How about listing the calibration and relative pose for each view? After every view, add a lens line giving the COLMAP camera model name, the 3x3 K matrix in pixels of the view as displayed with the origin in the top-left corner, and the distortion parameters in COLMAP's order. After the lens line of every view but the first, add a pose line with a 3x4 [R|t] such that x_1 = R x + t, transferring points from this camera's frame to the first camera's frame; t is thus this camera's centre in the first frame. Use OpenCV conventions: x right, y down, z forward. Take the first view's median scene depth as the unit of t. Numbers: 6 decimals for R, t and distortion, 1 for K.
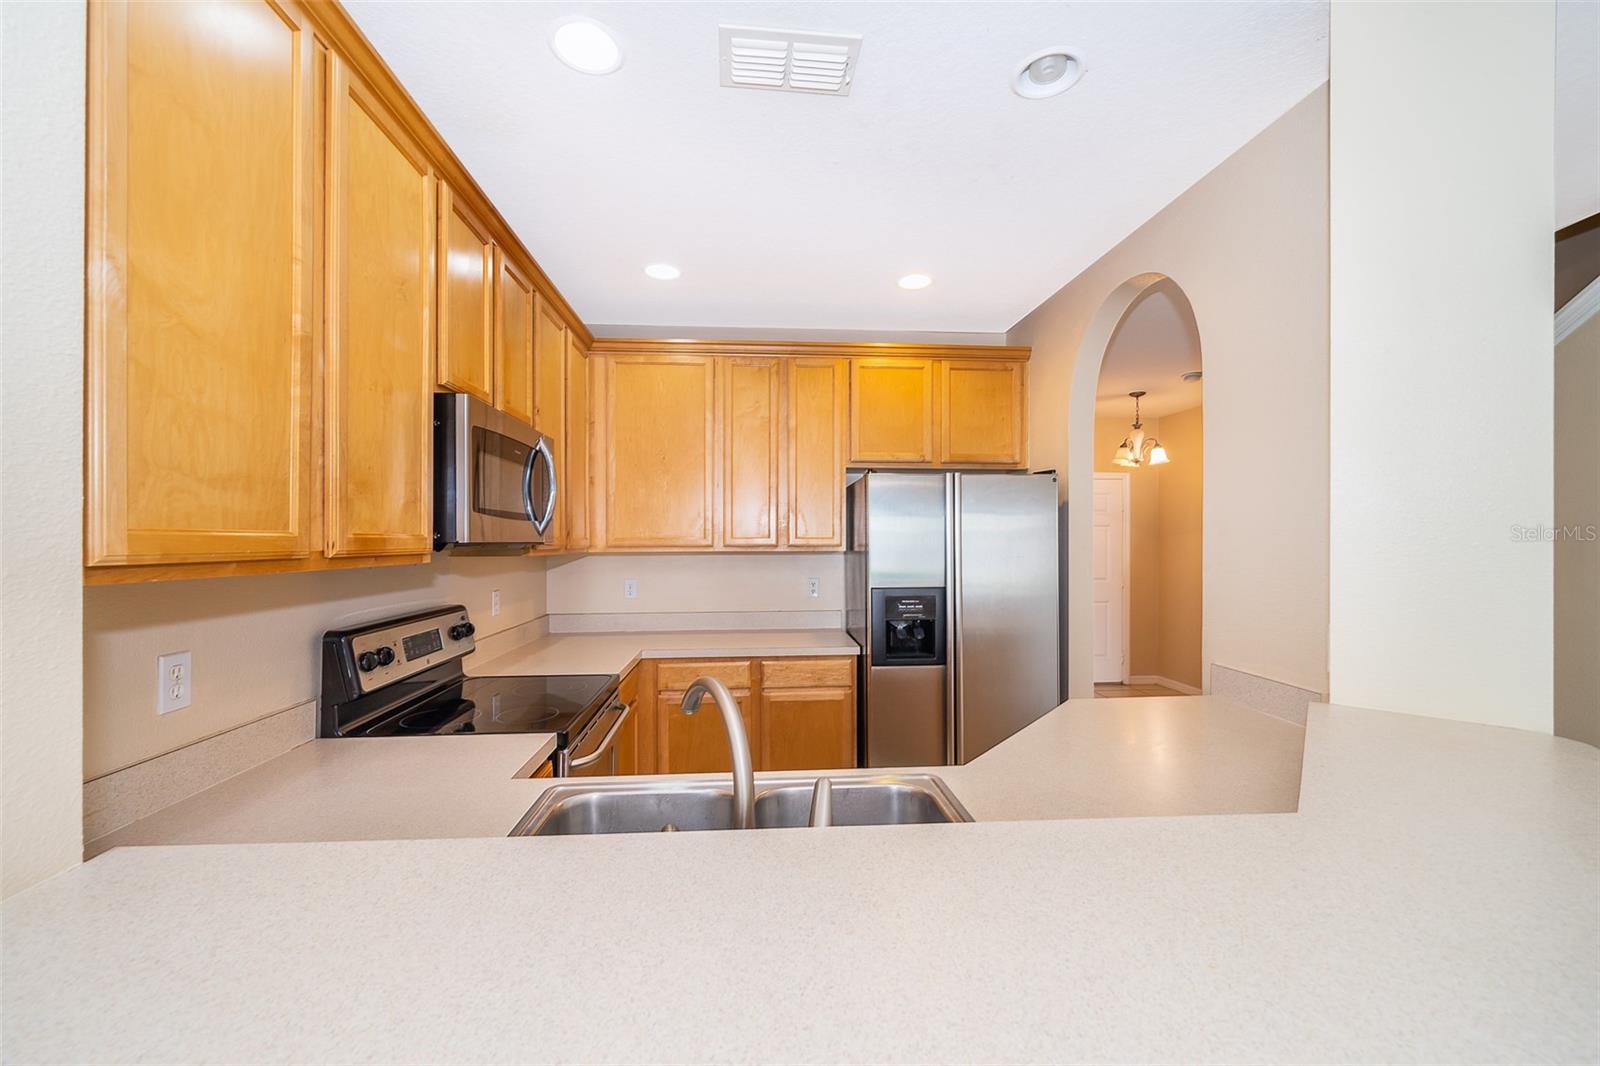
lens RADIAL K [[626.4, 0, 776.8], [0, 626.4, 540.1], [0, 0, 1]] dist [-0.000888, -0.000082]
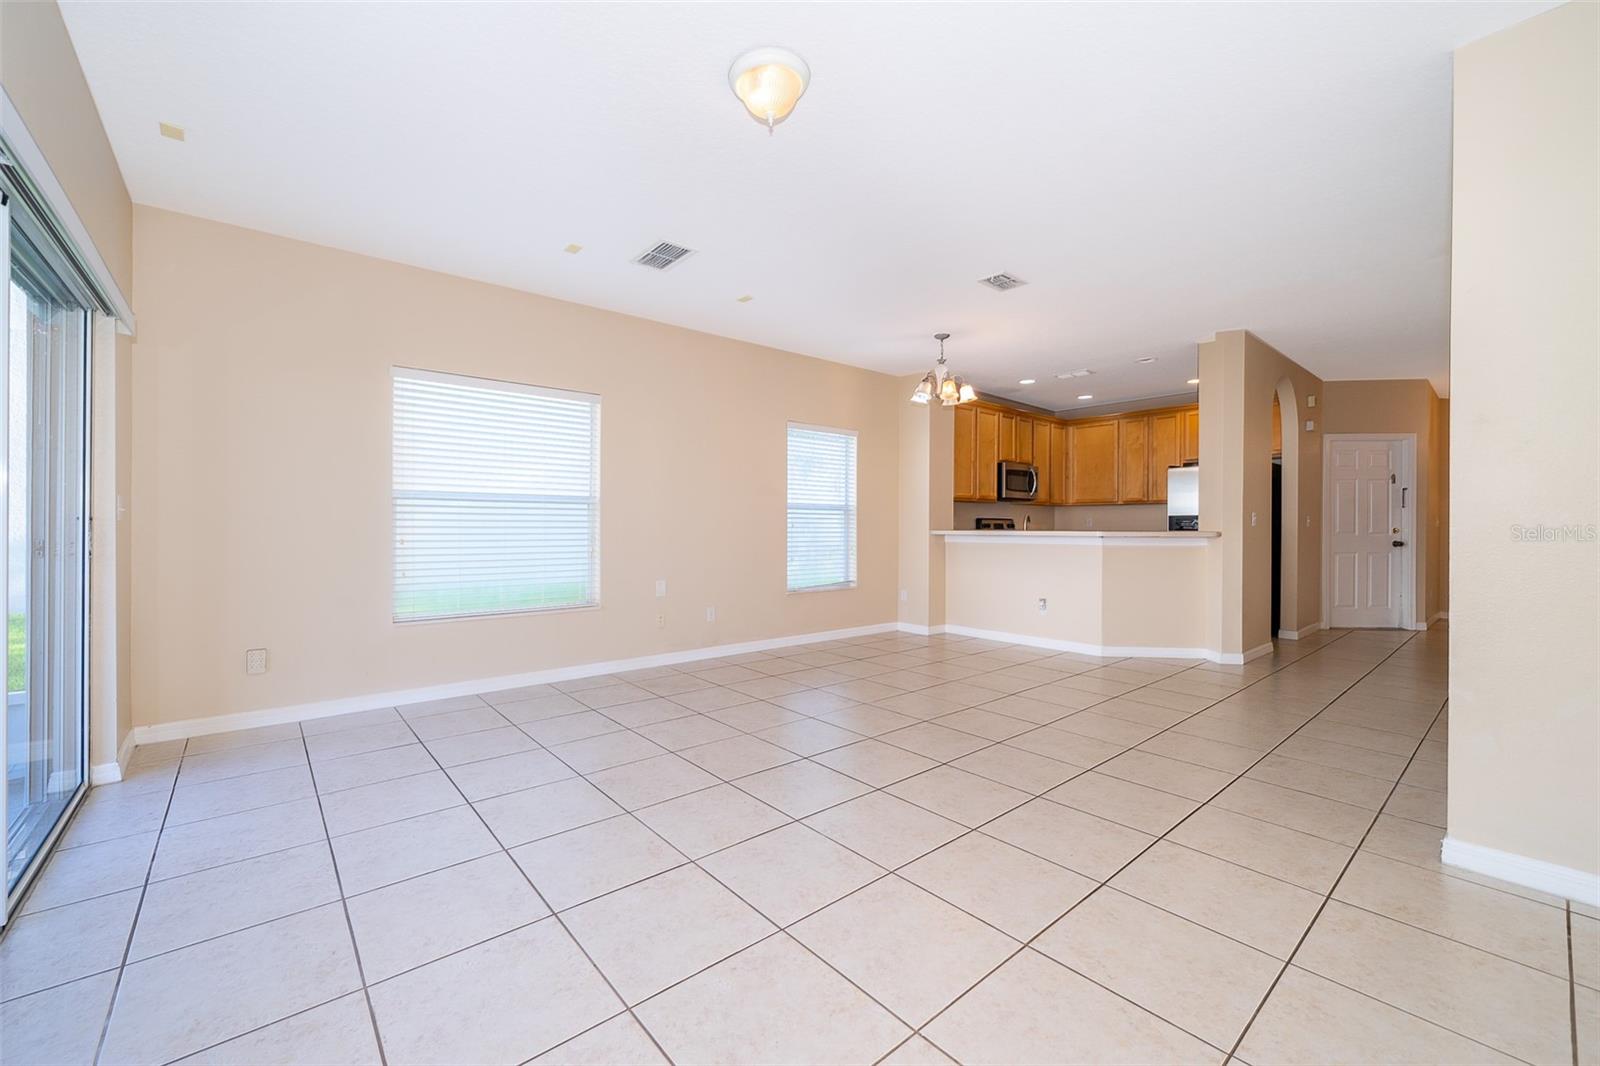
lens RADIAL K [[643.9, 0, 811.6], [0, 643.9, 532.7], [0, 0, 1]] dist [-0.001272, 0.000025]
pose [[0.628749, 0.007424, -0.777573, 1.052233], [-0.001077, 0.999962, 0.008677, 0.104507], [0.777608, -0.004618, 0.628733, -1.399485]]
